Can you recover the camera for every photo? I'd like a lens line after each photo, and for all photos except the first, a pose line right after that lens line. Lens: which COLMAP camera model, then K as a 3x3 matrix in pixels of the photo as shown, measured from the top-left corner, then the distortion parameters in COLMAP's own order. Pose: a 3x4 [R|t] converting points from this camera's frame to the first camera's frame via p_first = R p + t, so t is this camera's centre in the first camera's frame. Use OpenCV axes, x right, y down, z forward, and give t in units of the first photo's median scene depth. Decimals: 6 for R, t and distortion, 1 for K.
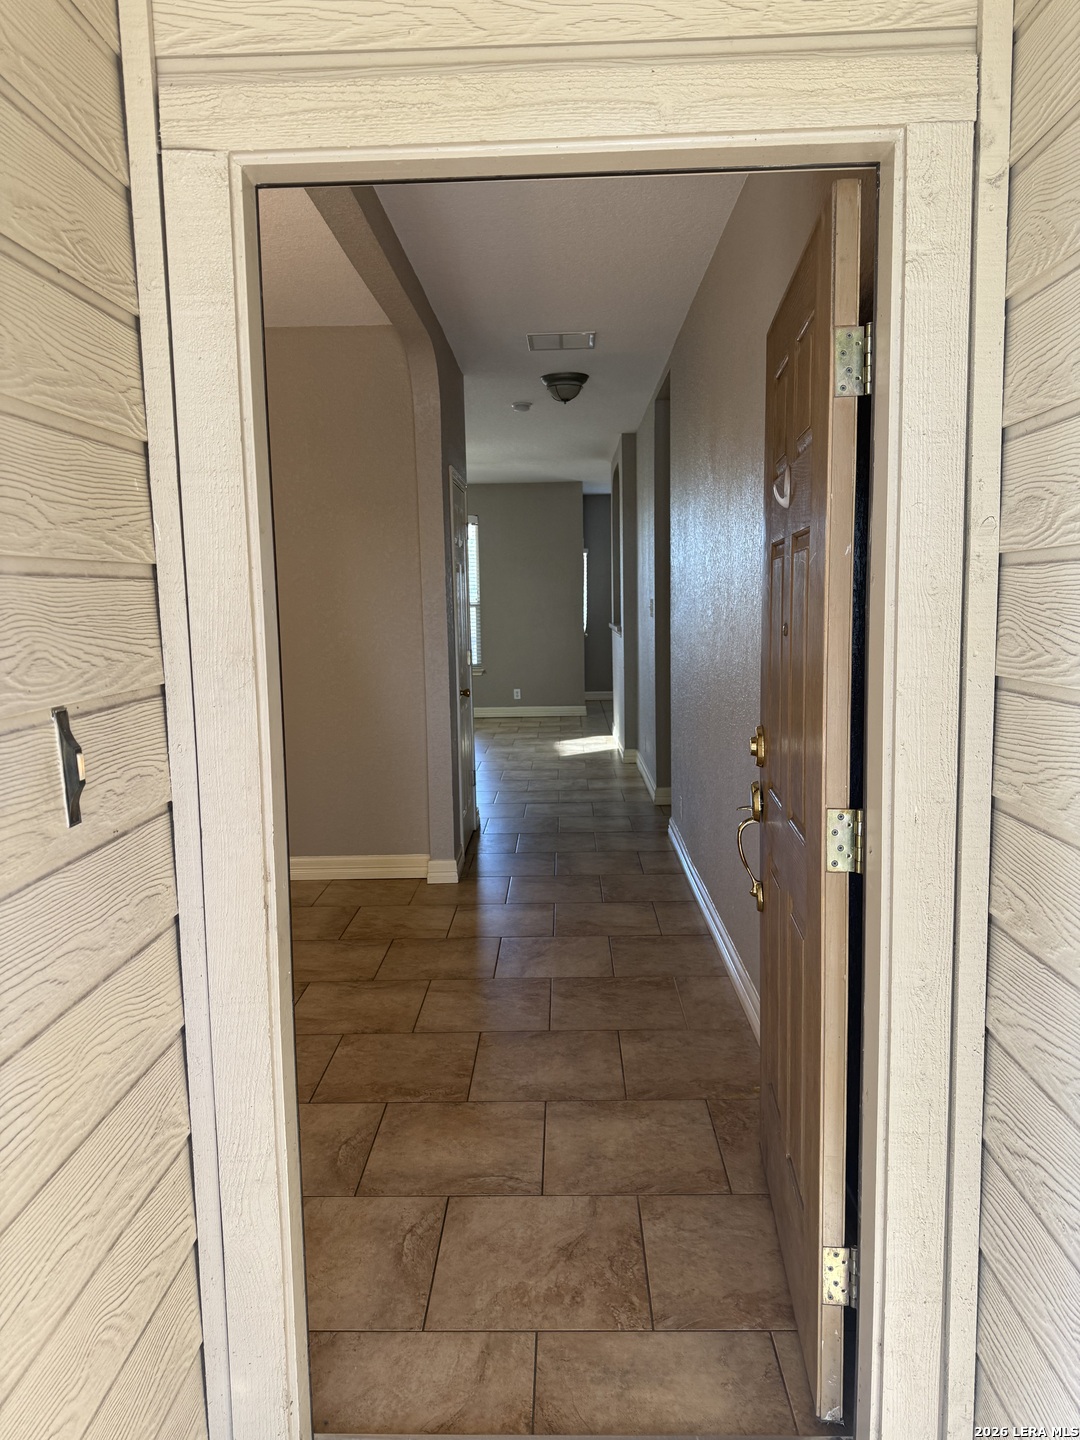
lens RADIAL K [[1020.9, 0, 540.0], [0, 1020.9, 720.0], [0, 0, 1]] dist [0.143234, -0.169272]
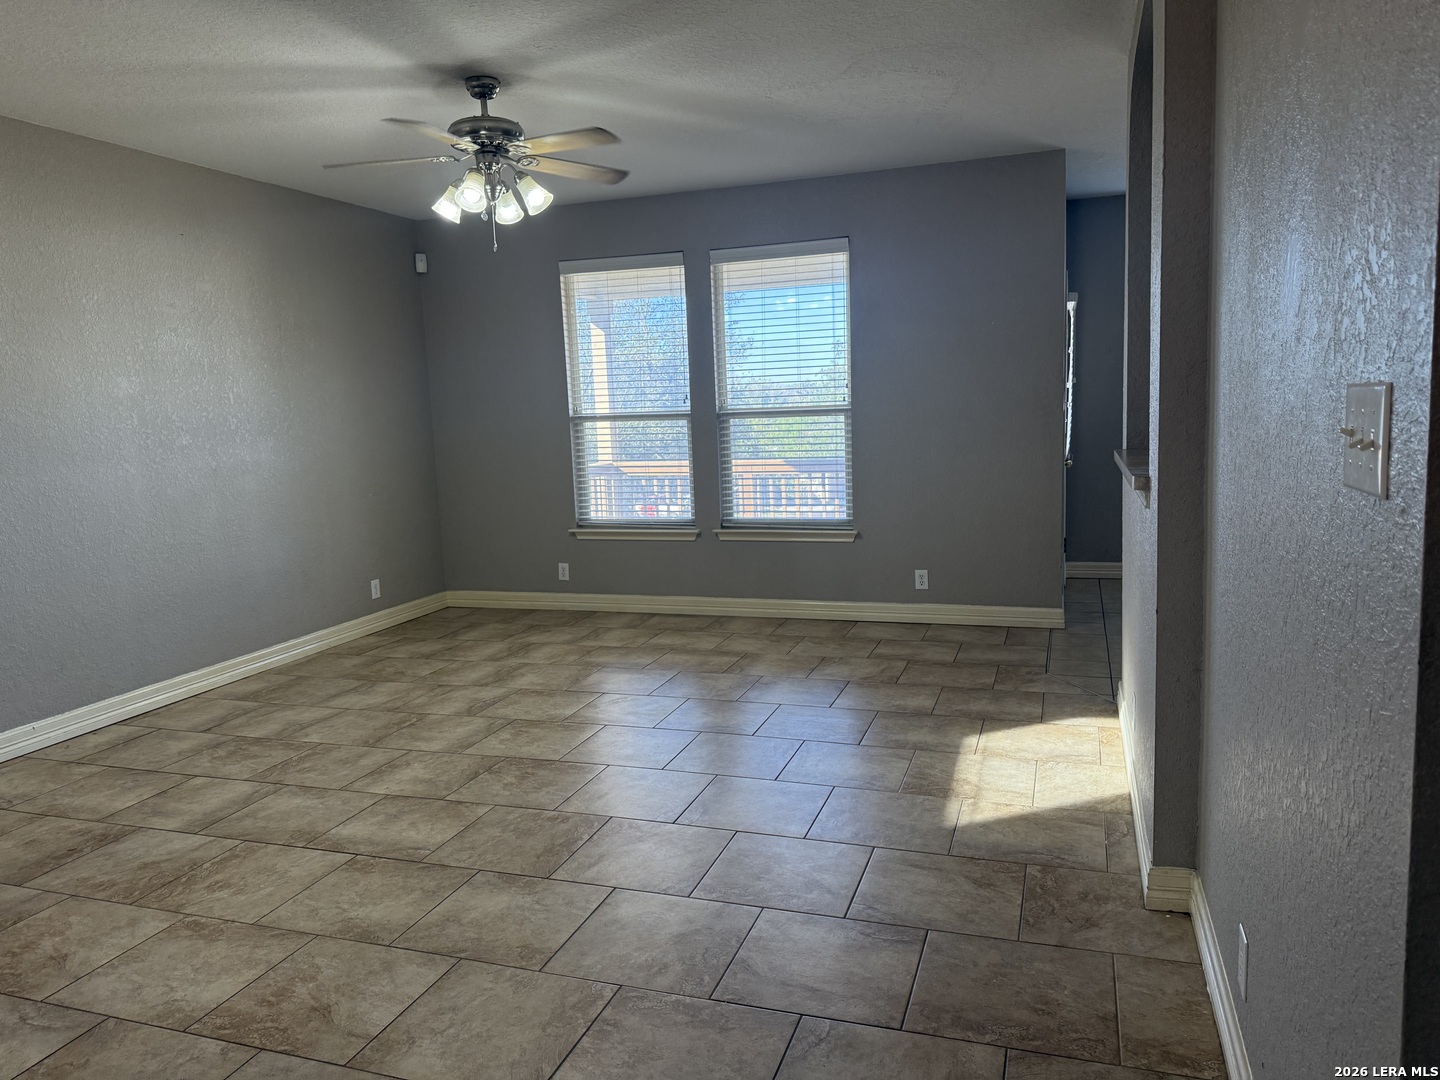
lens RADIAL K [[1031.7, 0, 720.0], [0, 1031.7, 540.0], [0, 0, 1]] dist [0.060782, -0.083008]
pose [[0.954980, 0.023620, -0.295727, 0.036629], [-0.016911, 0.999539, 0.025223, -0.060451], [0.296186, -0.019087, 0.954939, 0.502121]]
